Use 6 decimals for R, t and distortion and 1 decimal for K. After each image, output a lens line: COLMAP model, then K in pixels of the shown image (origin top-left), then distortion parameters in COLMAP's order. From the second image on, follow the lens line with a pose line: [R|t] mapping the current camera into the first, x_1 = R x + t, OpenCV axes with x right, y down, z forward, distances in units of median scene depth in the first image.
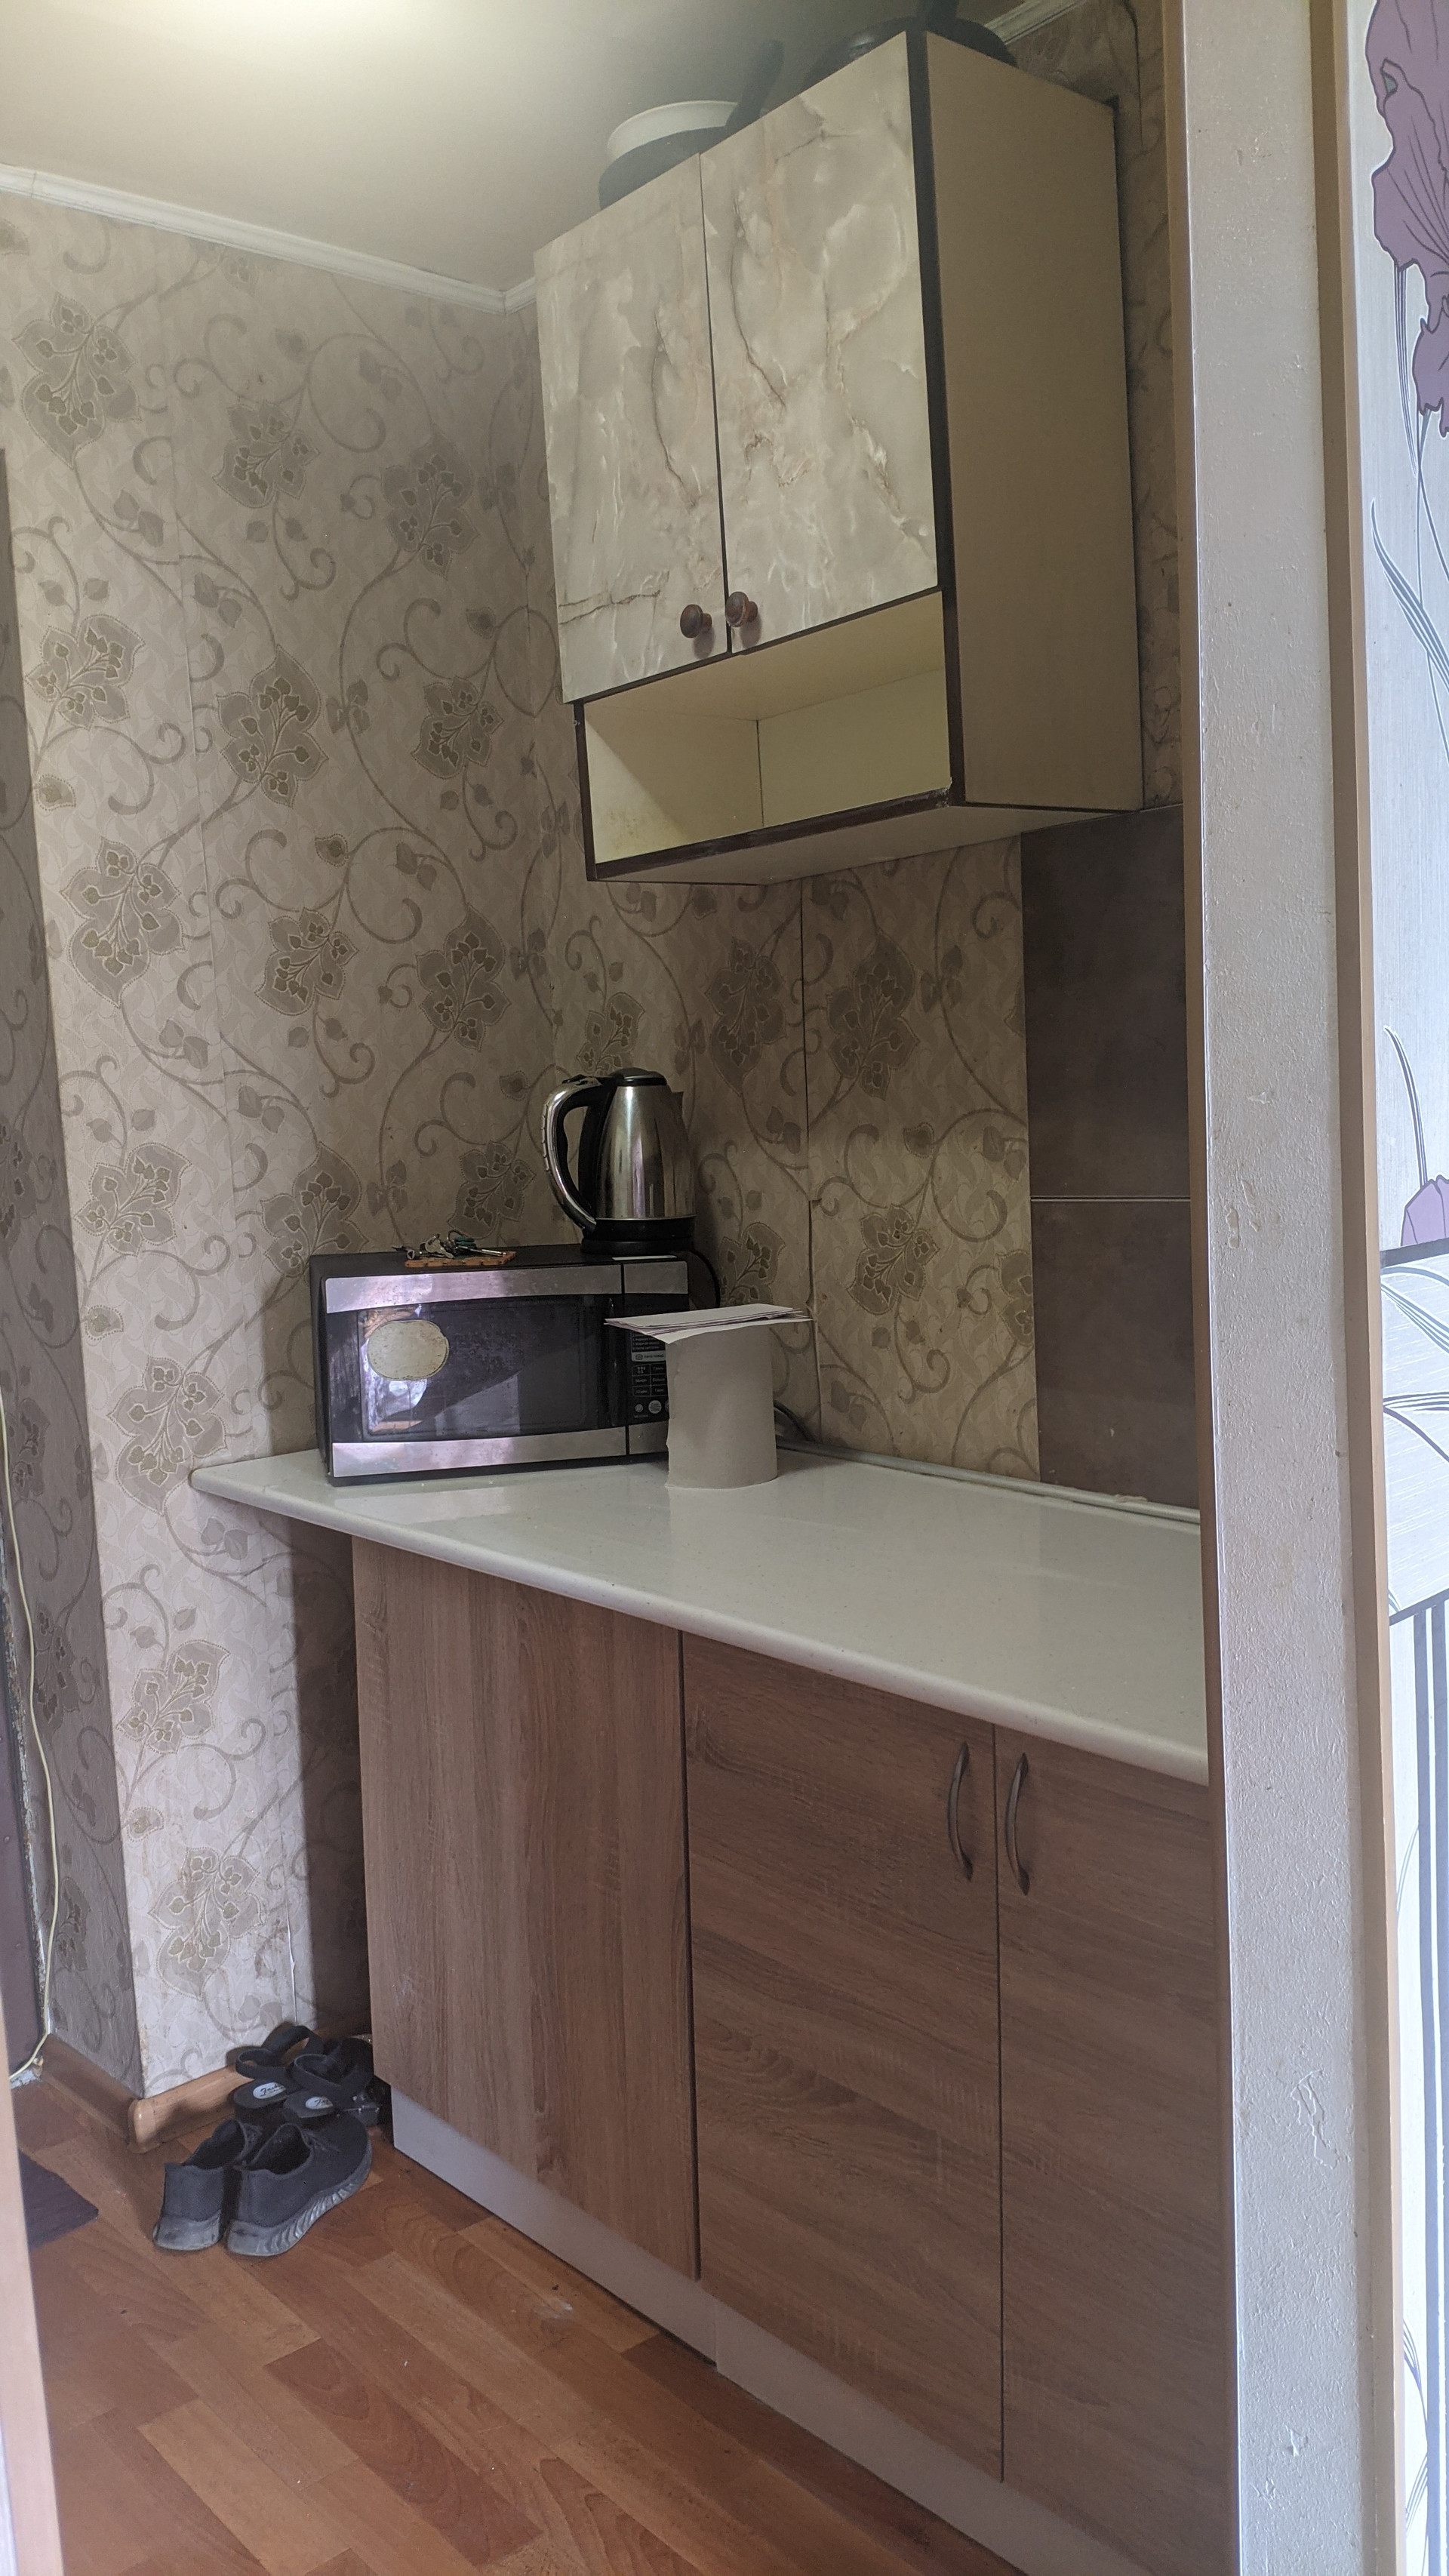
lens RADIAL K [[1943.6, 0, 718.6], [0, 1943.6, 1301.5], [0, 0, 1]] dist [0.167947, -0.409173]
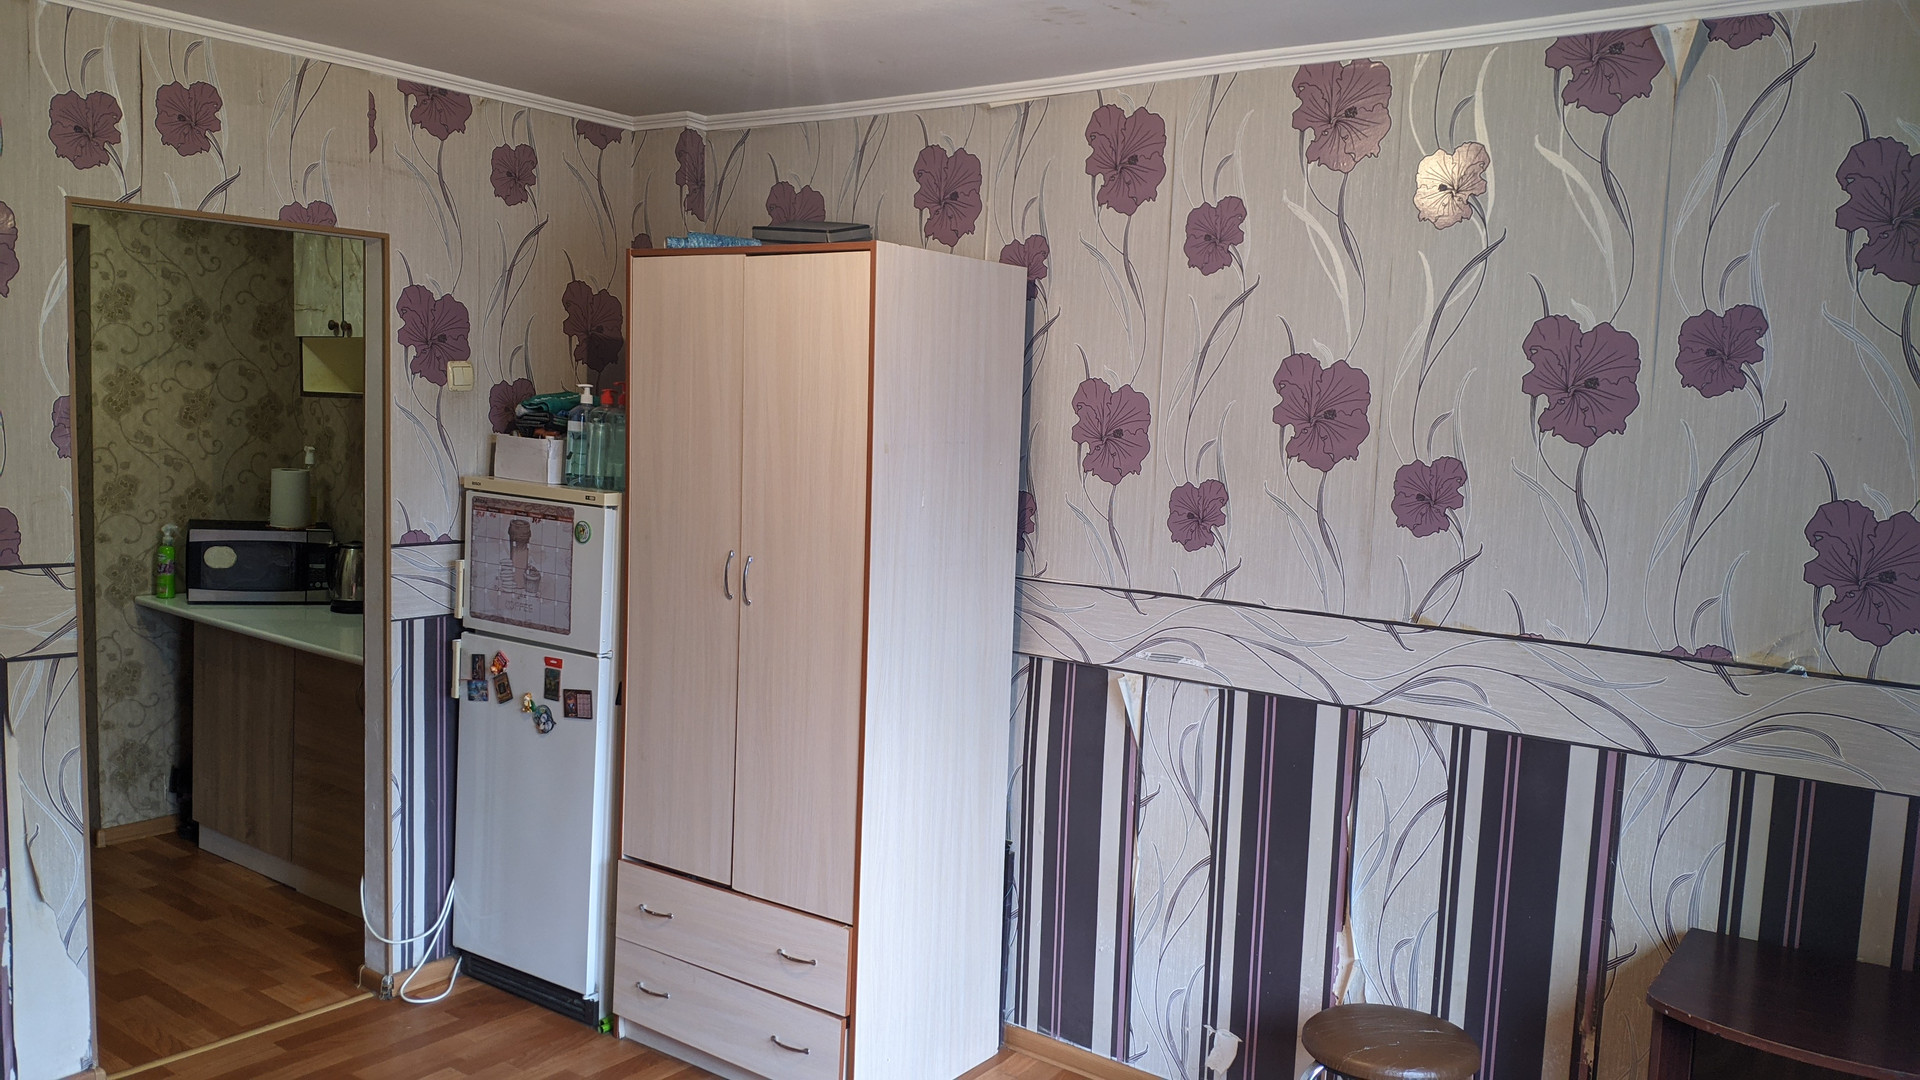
lens RADIAL K [[1461.6, 0, 962.2], [0, 1461.6, 562.3], [0, 0, 1]] dist [-0.016368, -0.005215]
pose [[0.970956, 0.068823, 0.229146, 0.383592], [-0.068205, 0.997615, -0.010623, -0.017185], [-0.229331, -0.005314, 0.973334, -1.231400]]
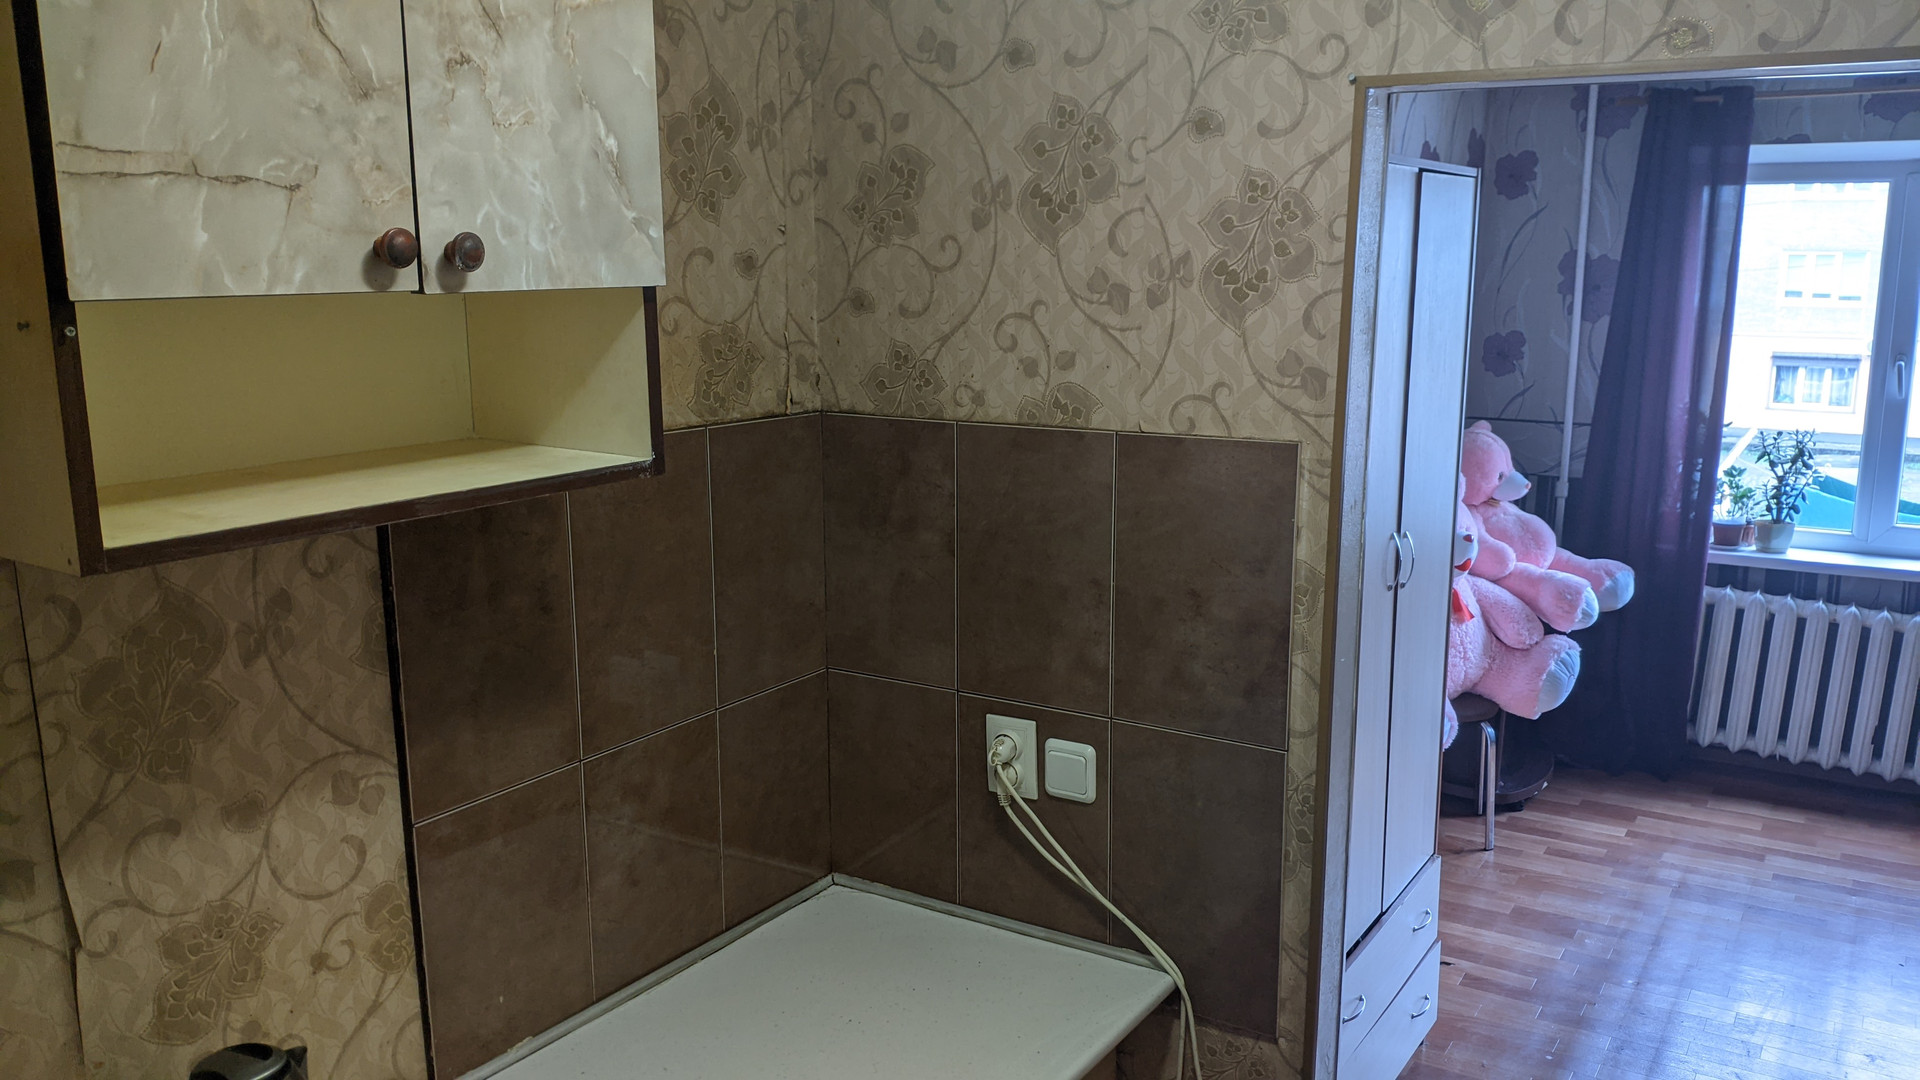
lens RADIAL K [[1499.5, 0, 961.4], [0, 1499.5, 593.8], [0, 0, 1]] dist [0.136861, -0.237687]
pose [[-0.257994, -0.158951, 0.952982, -0.580229], [0.121776, 0.973157, 0.195283, -0.261180], [-0.958441, 0.166432, -0.231712, 0.818832]]
